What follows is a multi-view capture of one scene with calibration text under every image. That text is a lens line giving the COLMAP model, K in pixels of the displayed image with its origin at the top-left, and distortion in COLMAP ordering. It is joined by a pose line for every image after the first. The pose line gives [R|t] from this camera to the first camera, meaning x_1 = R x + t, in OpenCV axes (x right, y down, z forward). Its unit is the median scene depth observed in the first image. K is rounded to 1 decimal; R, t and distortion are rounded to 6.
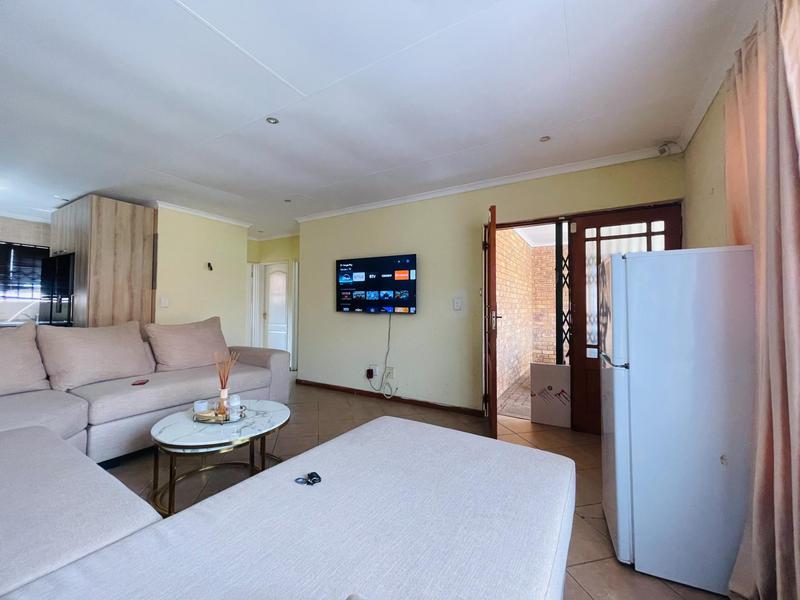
lens RADIAL K [[327.8, 0, 399.8], [0, 327.8, 297.7], [0, 0, 1]] dist [0.003158, -0.000512]
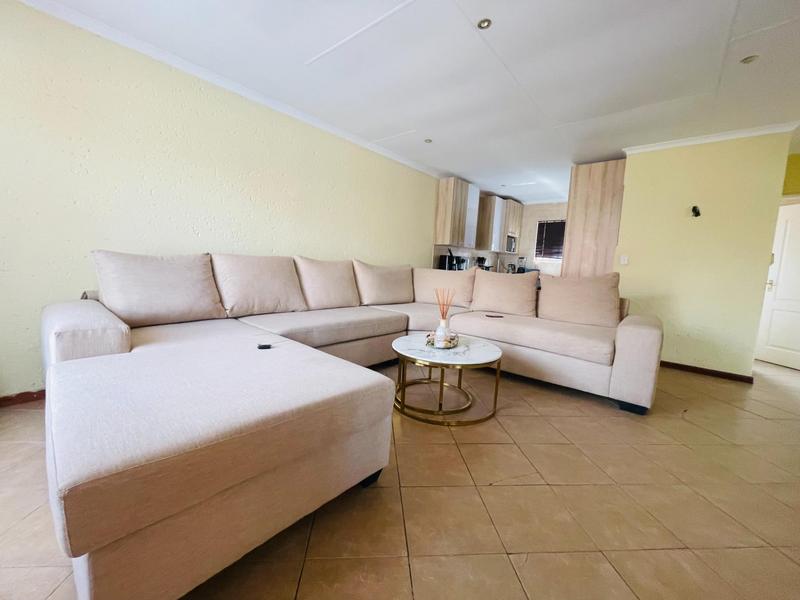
lens RADIAL K [[327.8, 0, 399.1], [0, 327.8, 302.9], [0, 0, 1]] dist [0.003158, -0.000512]
pose [[-0.159343, 0.099276, -0.982219, 0.373792], [-0.020838, 0.994371, 0.103885, 0.064170], [0.987003, 0.037021, -0.156378, 0.631814]]
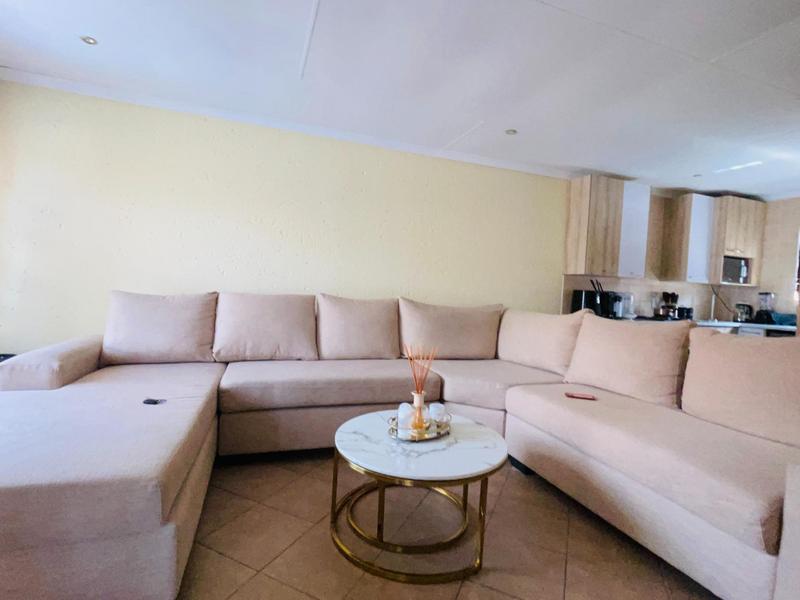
lens RADIAL K [[396.2, 0, 399.5], [0, 396.2, 301.3], [0, 0, 1]] dist [-0.002185, -0.000276]
pose [[-0.636135, -0.012829, -0.771471, 0.112009], [-0.031160, 0.999473, 0.009073, 0.038362], [0.770949, 0.029811, -0.636199, 0.945762]]
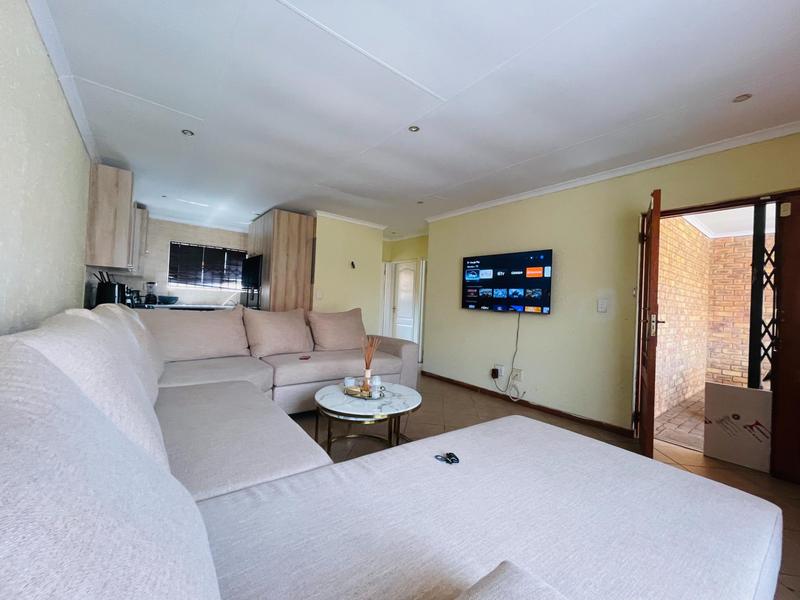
lens RADIAL K [[327.8, 0, 397.1], [0, 327.8, 298.5], [0, 0, 1]] dist [0.003158, -0.000512]
pose [[0.931947, 0.031909, -0.361187, -0.019799], [-0.029723, 0.999491, 0.011607, 0.007209], [0.361373, -0.000082, 0.932421, -0.022267]]
